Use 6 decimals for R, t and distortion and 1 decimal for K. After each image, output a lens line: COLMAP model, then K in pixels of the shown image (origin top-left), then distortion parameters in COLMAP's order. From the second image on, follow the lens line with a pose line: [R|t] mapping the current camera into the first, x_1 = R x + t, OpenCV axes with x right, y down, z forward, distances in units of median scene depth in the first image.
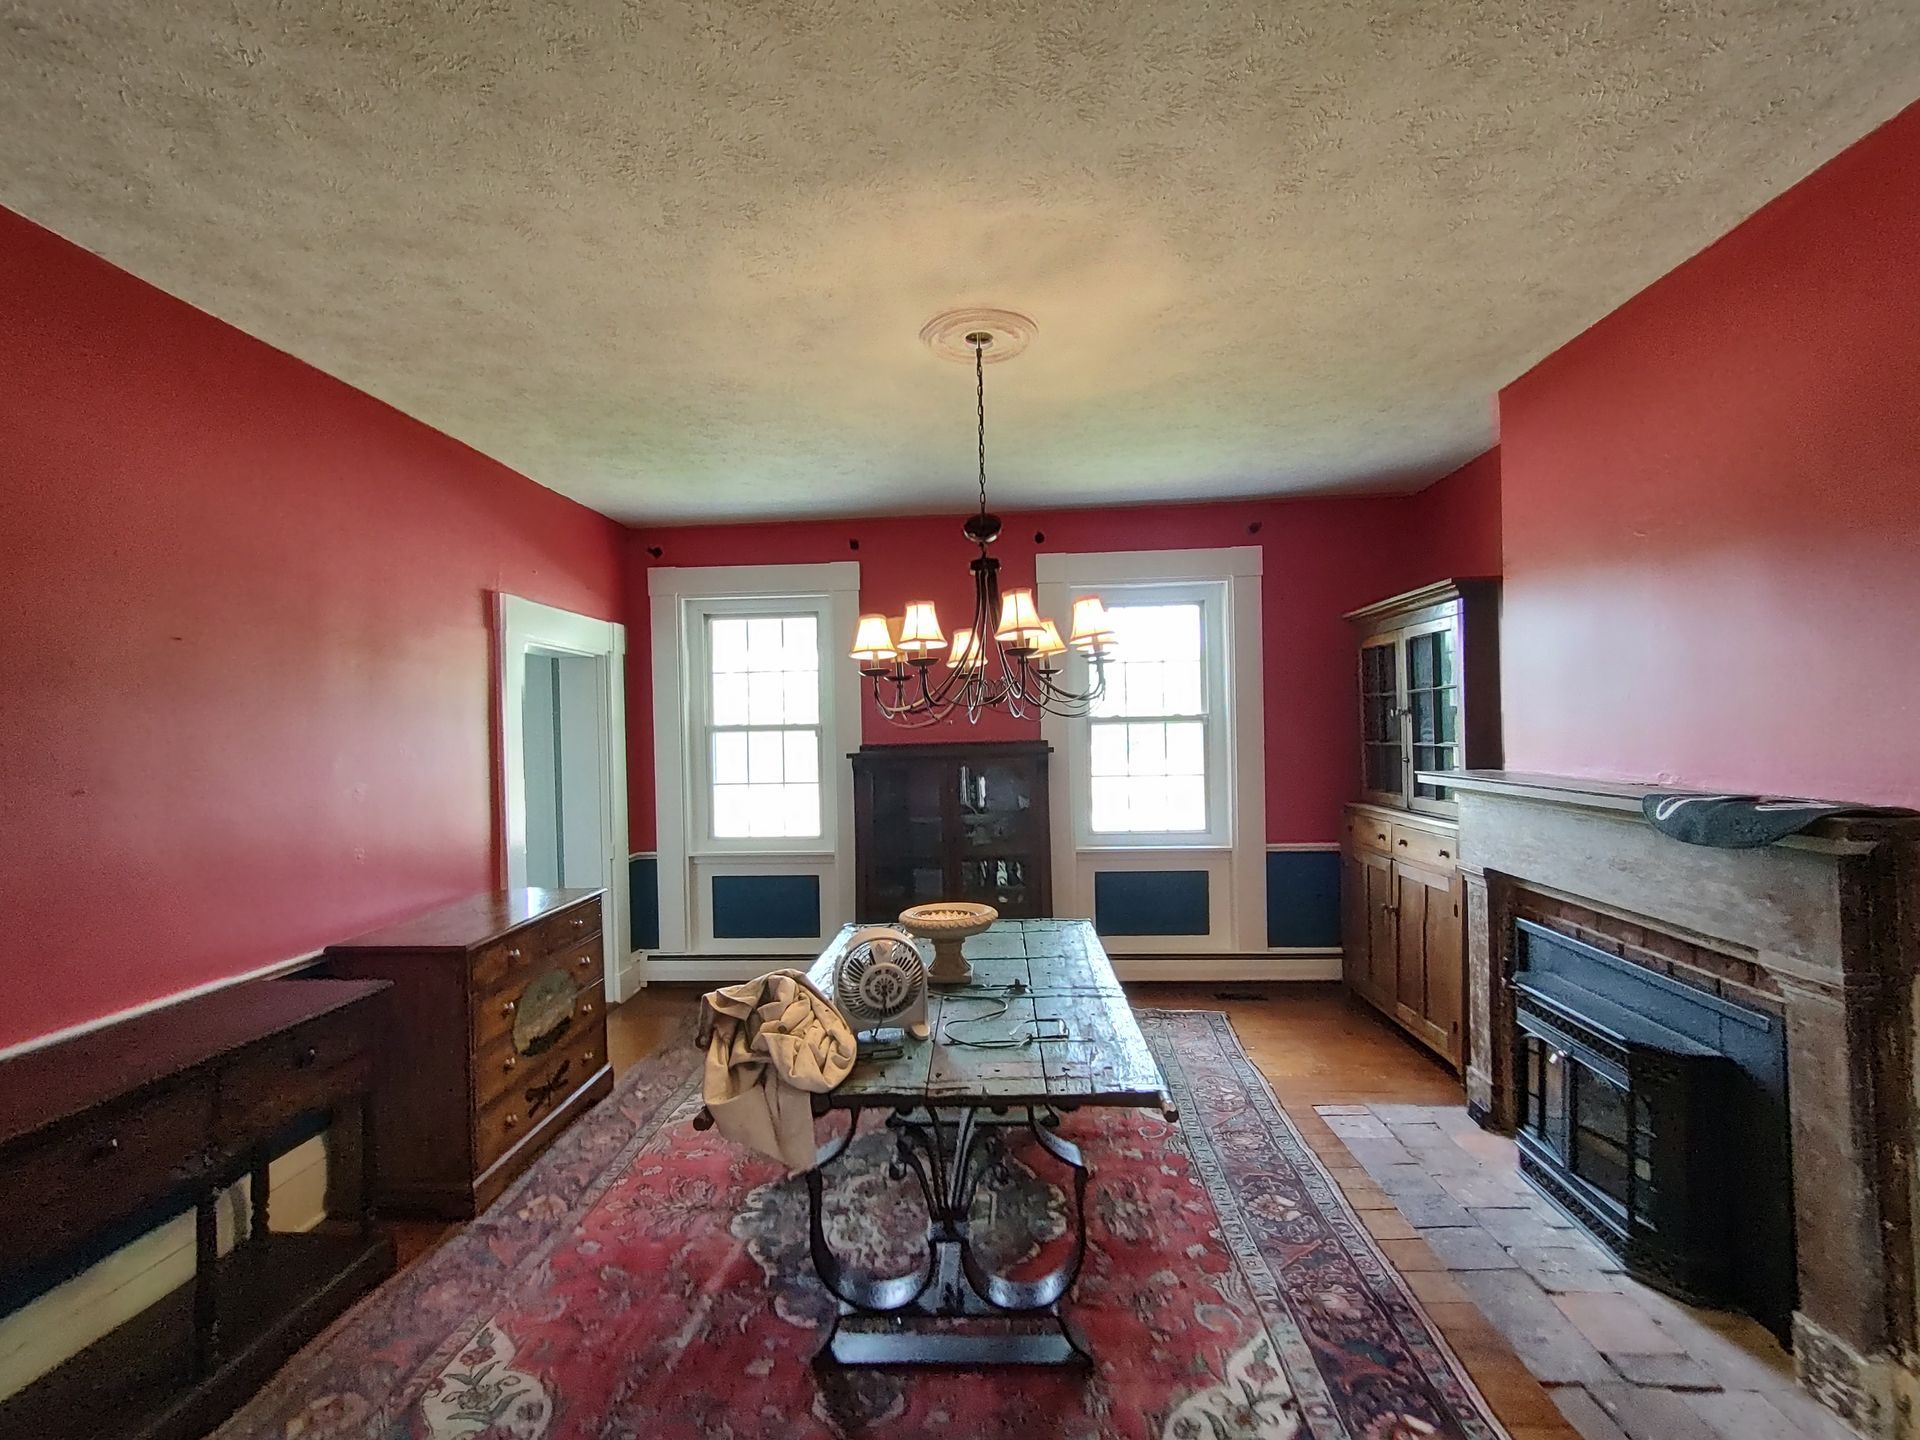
lens RADIAL K [[878.5, 0, 960.0], [0, 878.5, 720.0], [0, 0, 1]] dist [0.001112, 0.000141]
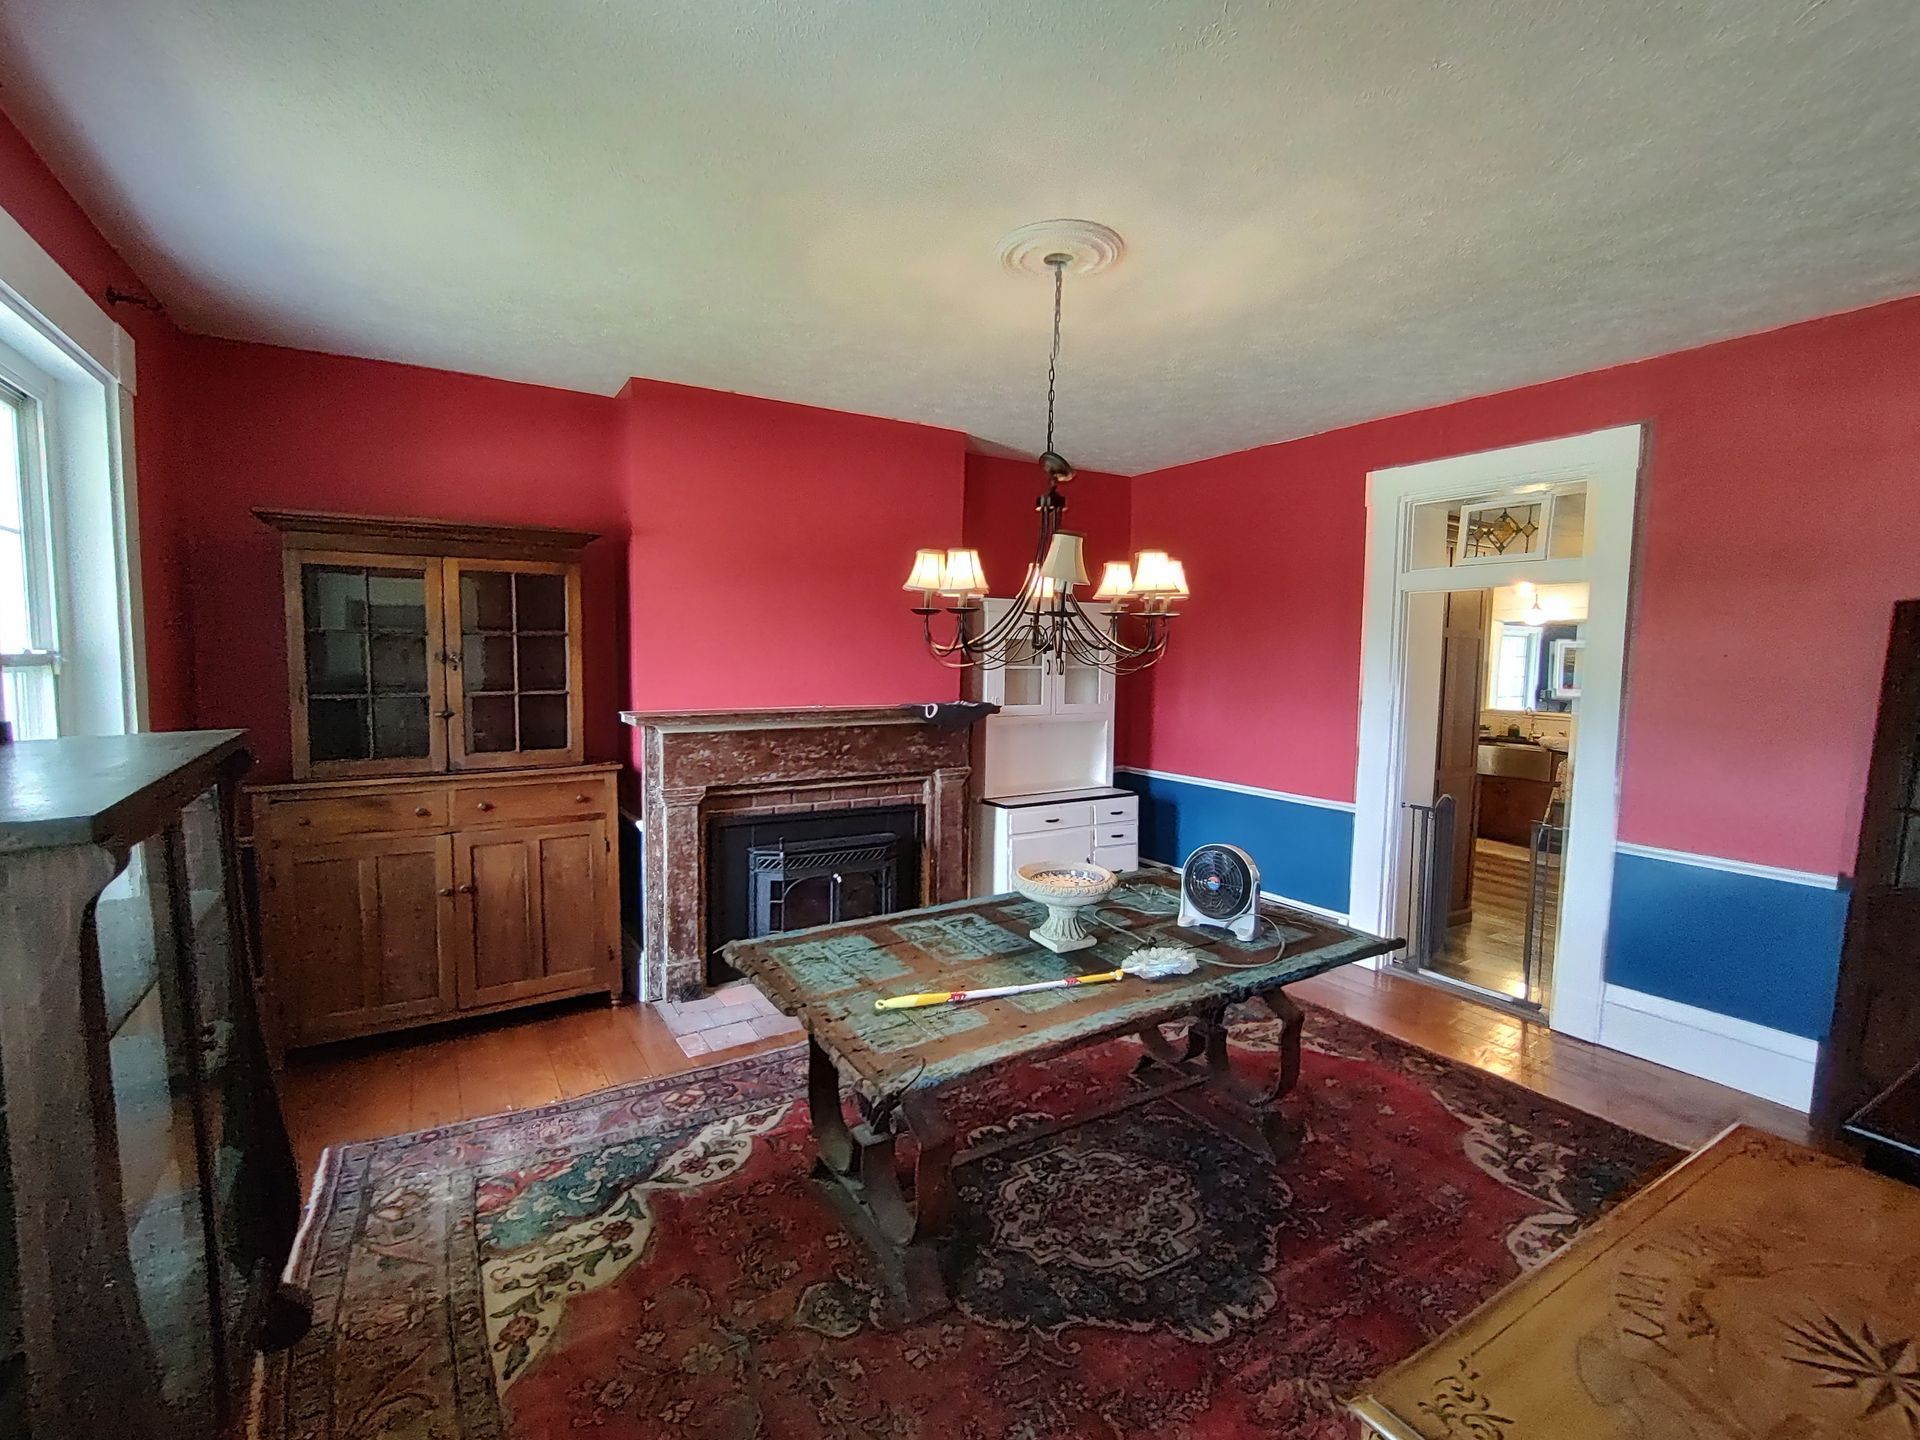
lens RADIAL K [[878.5, 0, 960.0], [0, 878.5, 720.0], [0, 0, 1]] dist [0.001112, 0.000141]
pose [[-0.568956, -0.043946, 0.821193, -0.704090], [-0.001095, 0.998611, 0.052681, 0.009506], [-0.822367, 0.029074, -0.568214, 1.614251]]
